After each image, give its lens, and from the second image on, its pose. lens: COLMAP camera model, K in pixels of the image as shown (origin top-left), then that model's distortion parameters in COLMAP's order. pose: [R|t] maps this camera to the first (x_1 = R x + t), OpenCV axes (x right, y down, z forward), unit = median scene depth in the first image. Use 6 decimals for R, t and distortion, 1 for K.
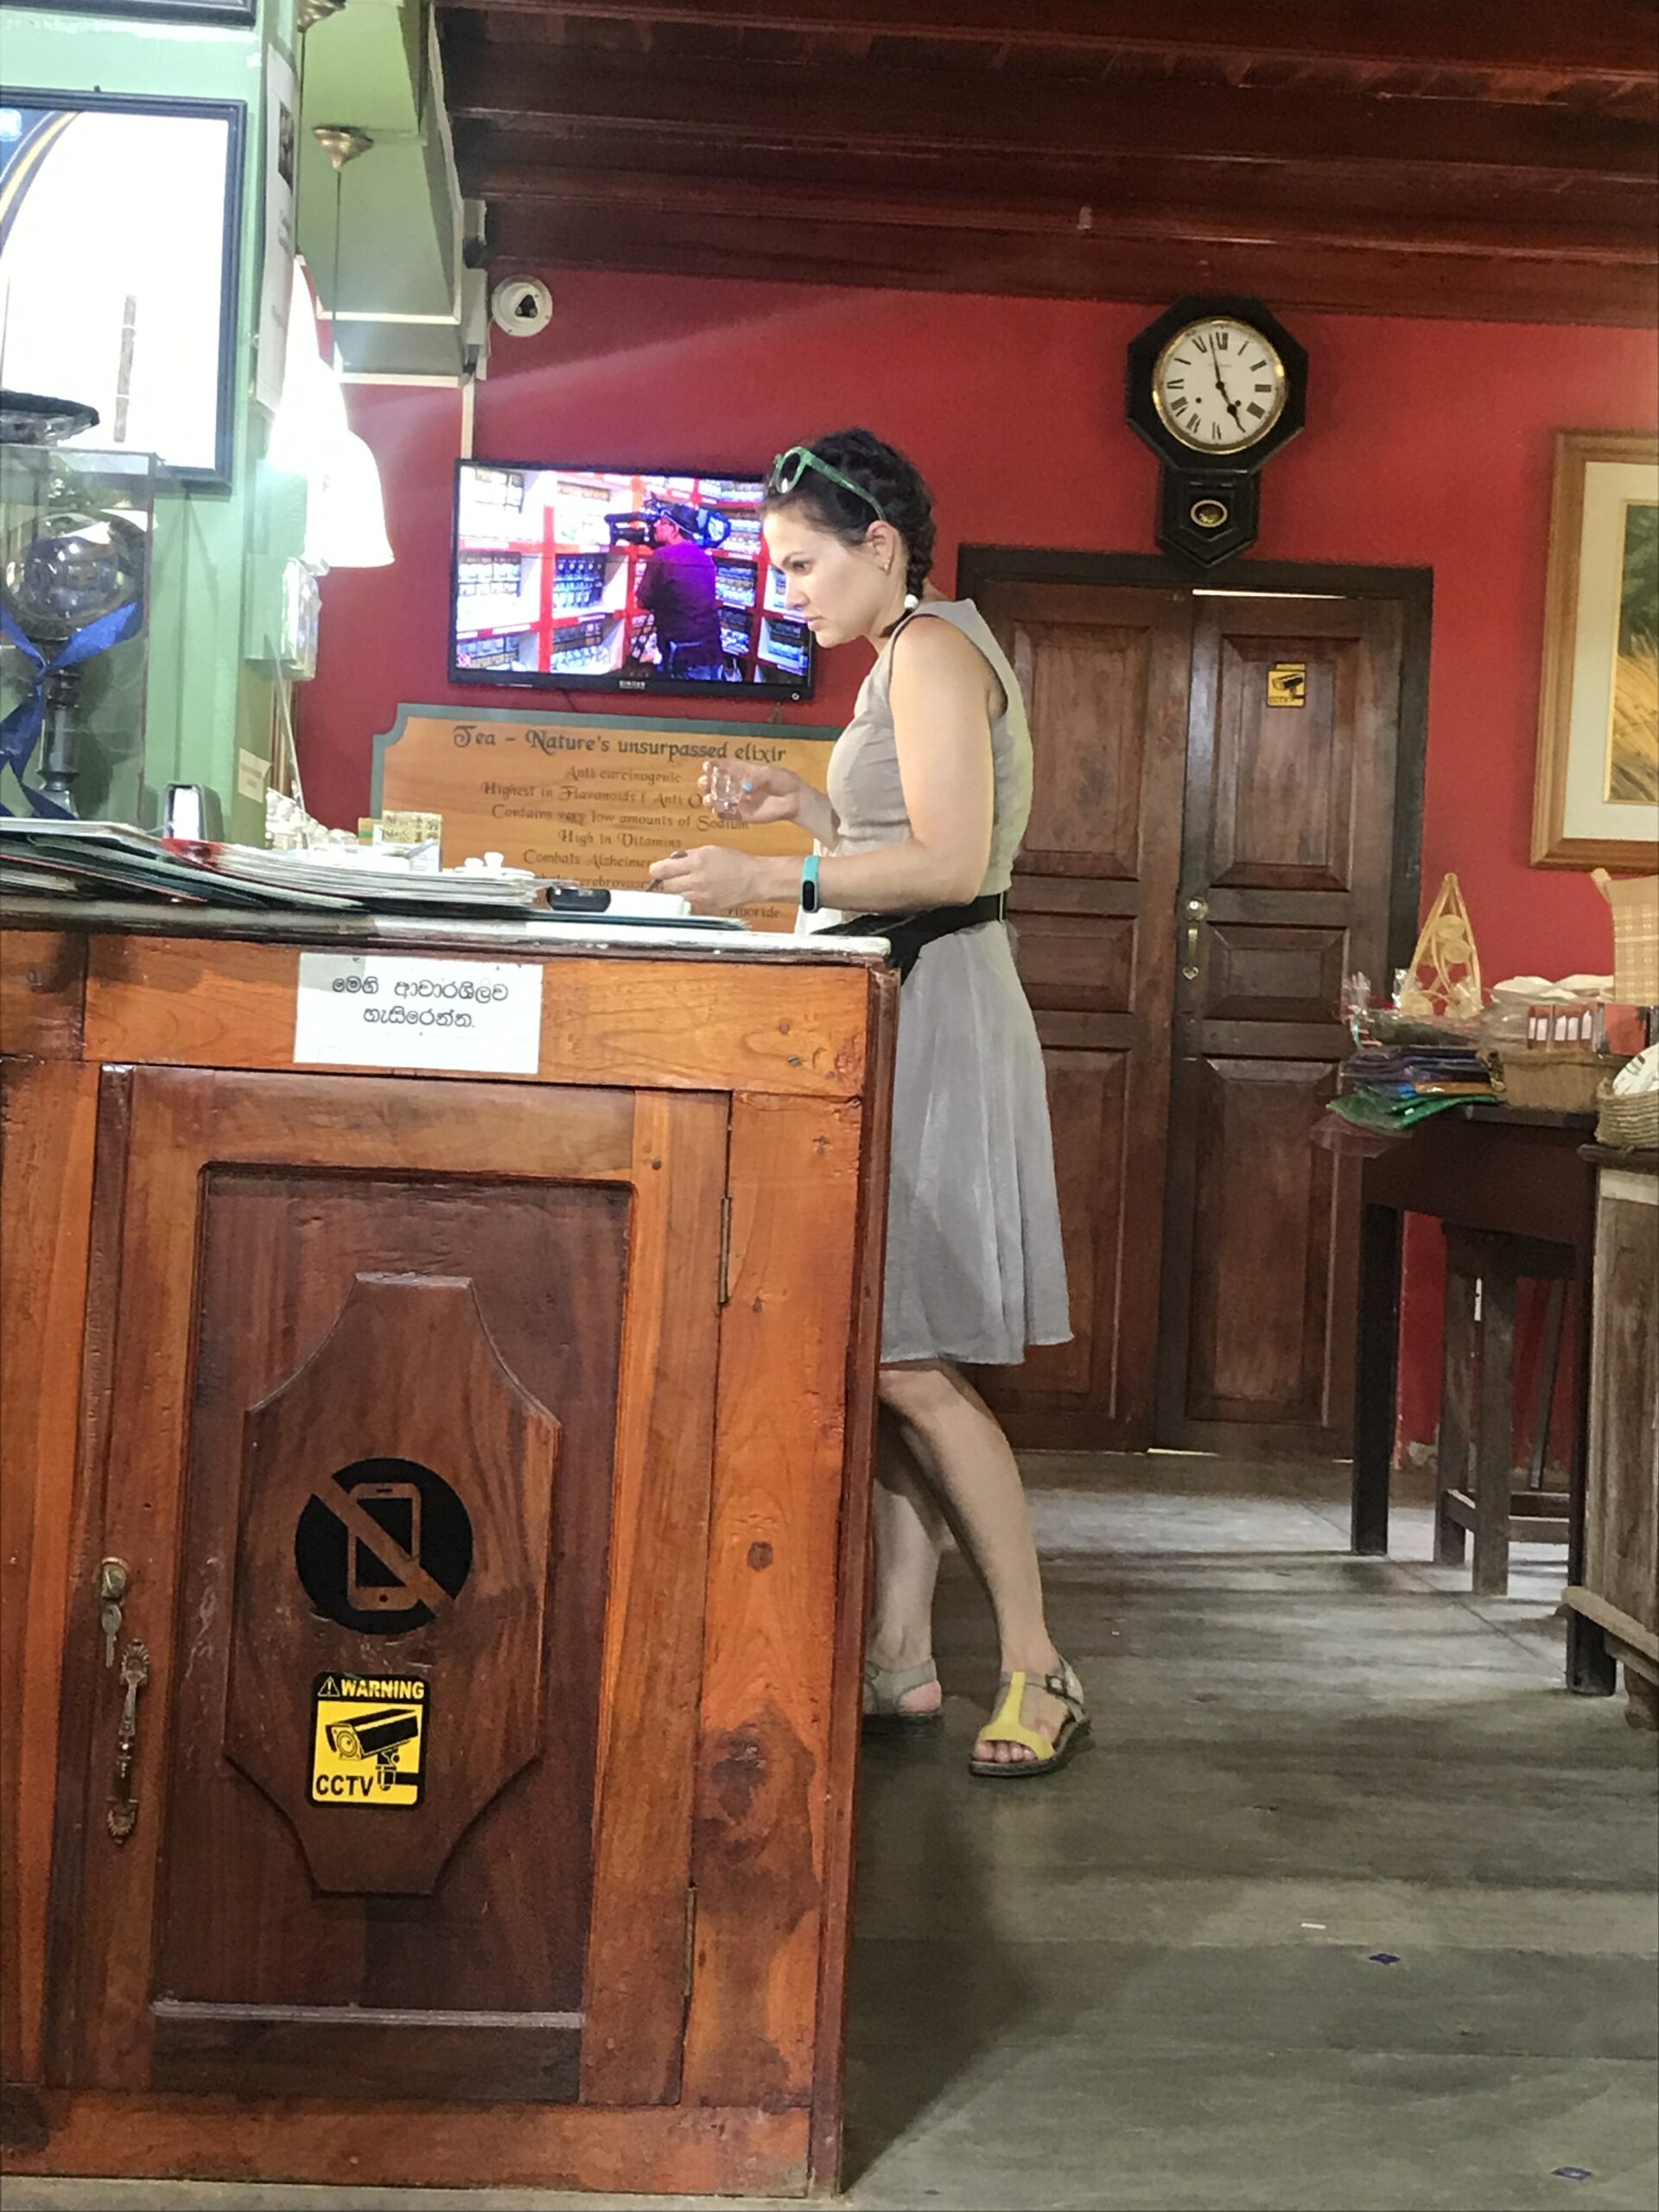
lens RADIAL K [[3999.4, 0, 829.5], [0, 3999.4, 1106.0], [0, 0, 1]] dist [0.536299, -3.705955]
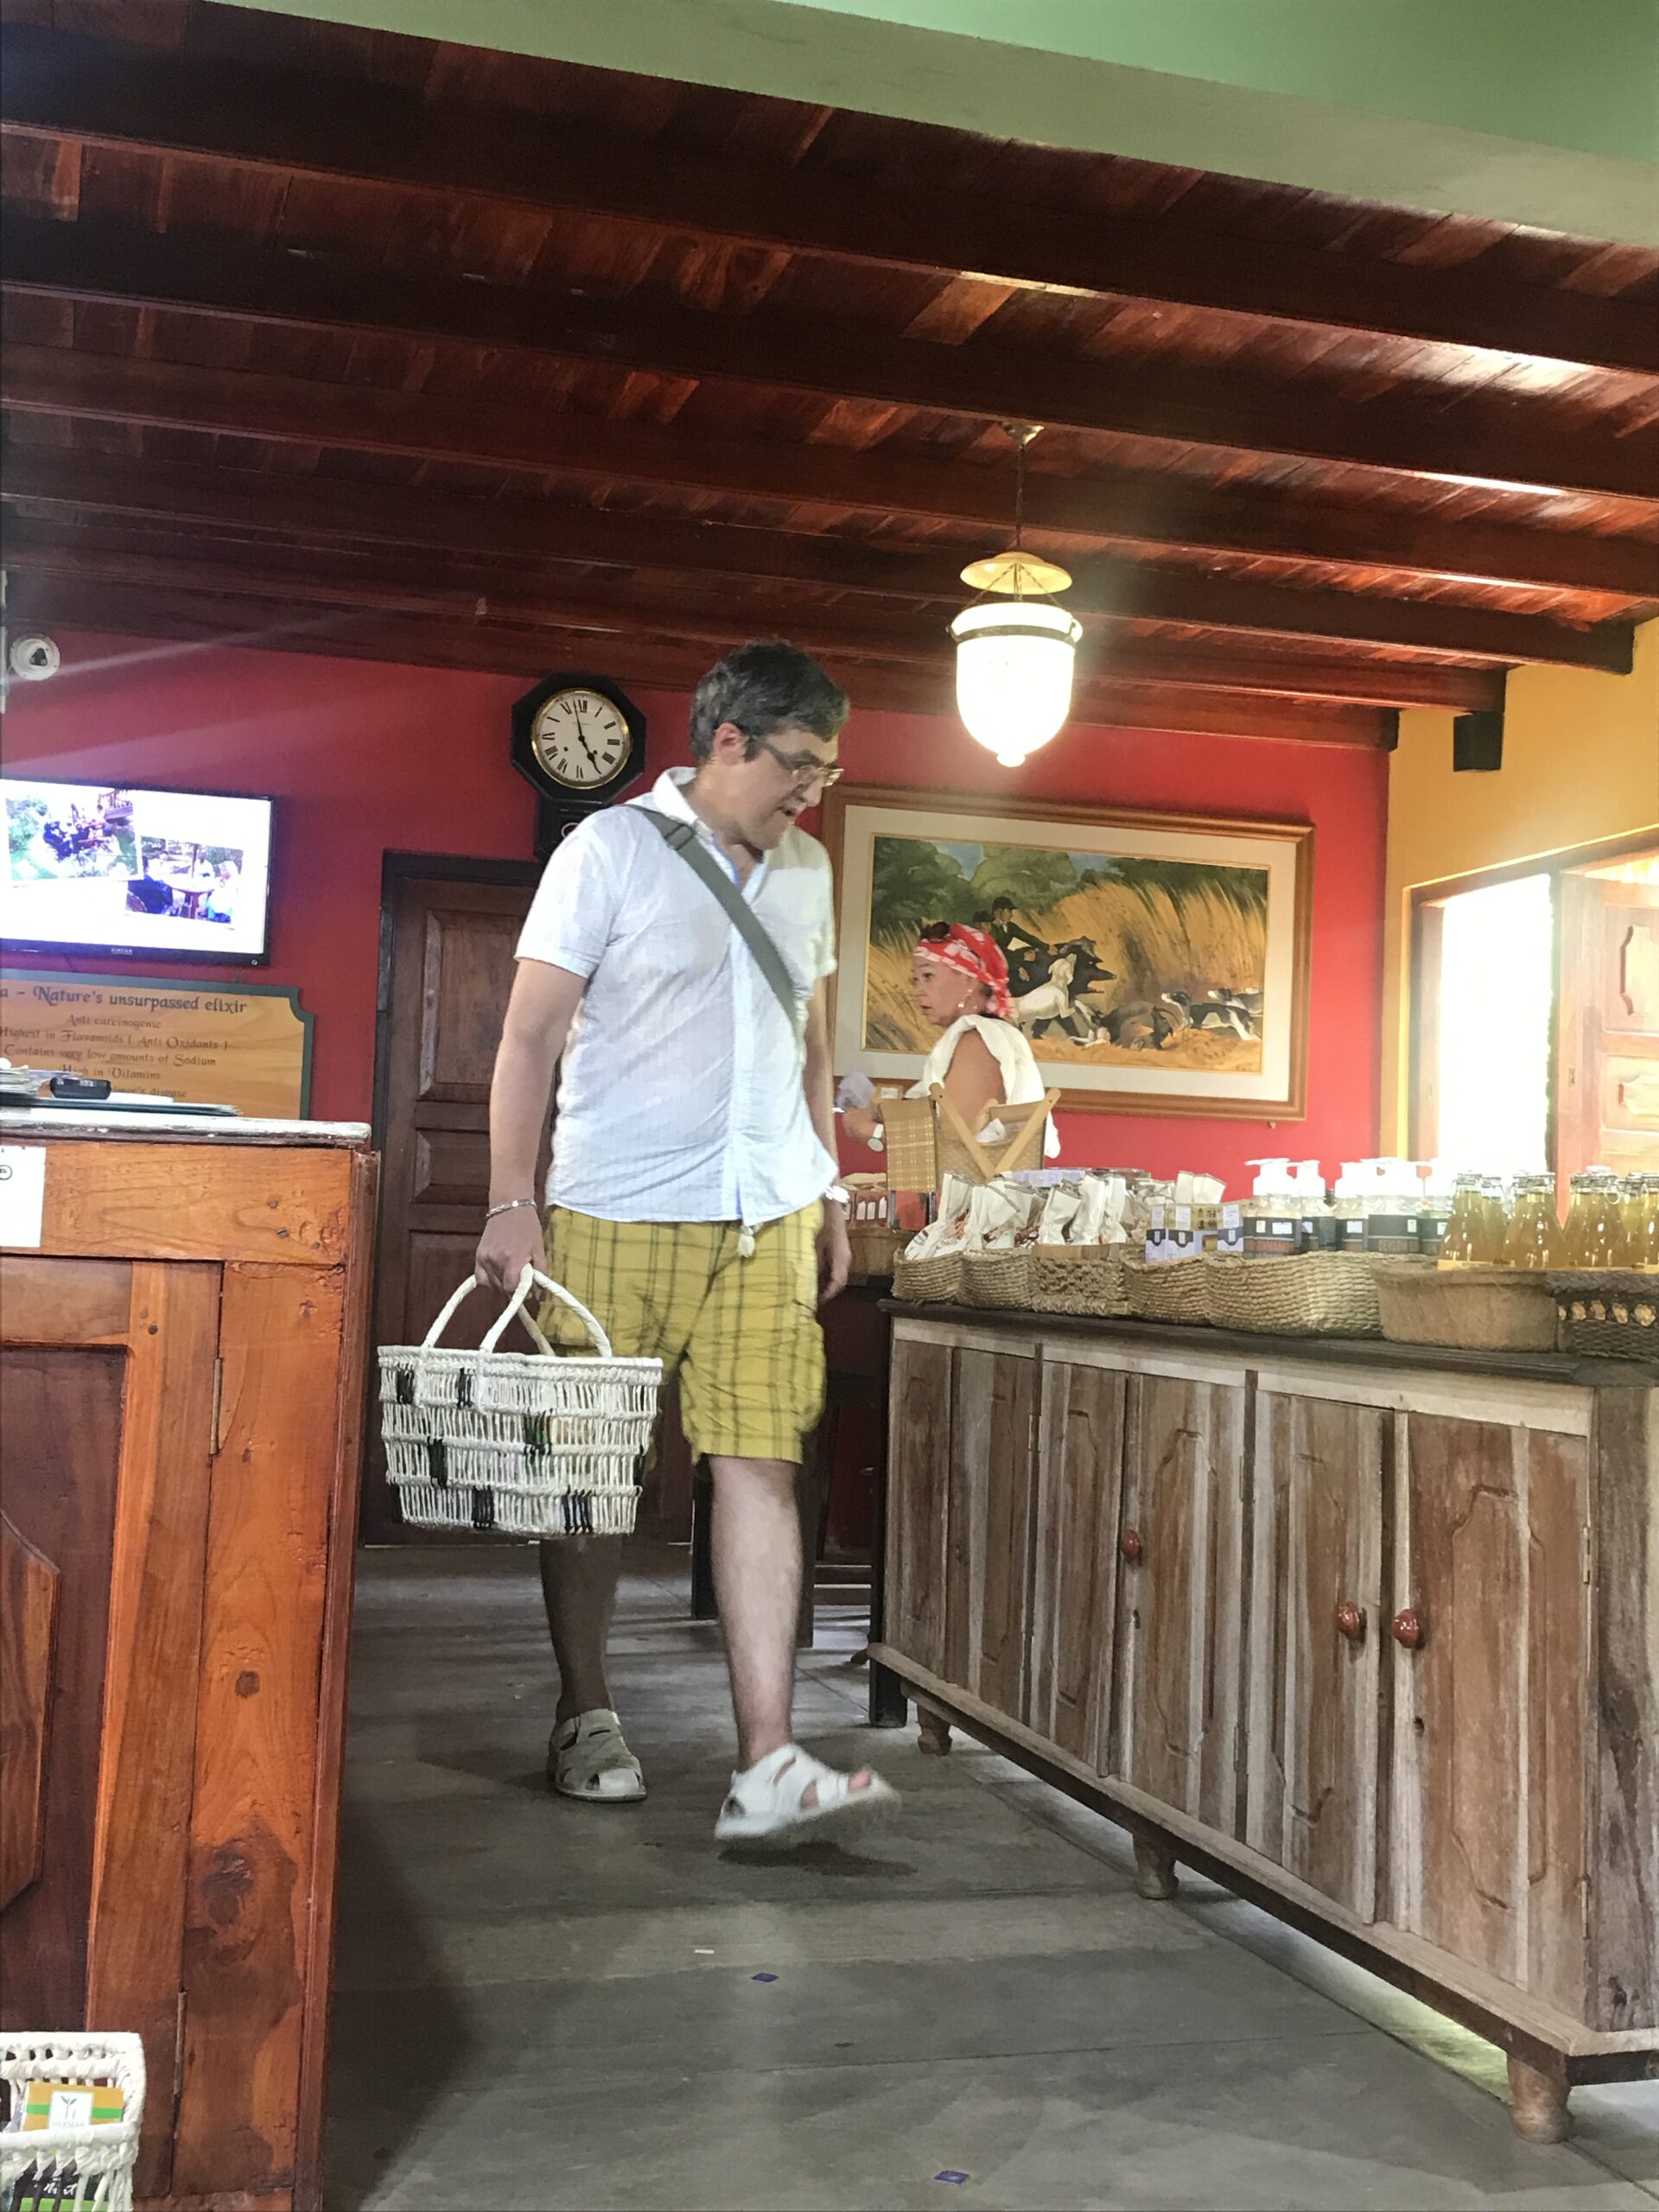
lens RADIAL K [[2575.3, 0, 834.4], [0, 2575.3, 1078.9], [0, 0, 1]] dist [0.169102, -0.612550]
pose [[0.975112, 0.003296, 0.221689, -0.018932], [0.014327, 0.996863, -0.077837, 0.004324], [-0.221250, 0.079076, 0.972006, 0.257208]]
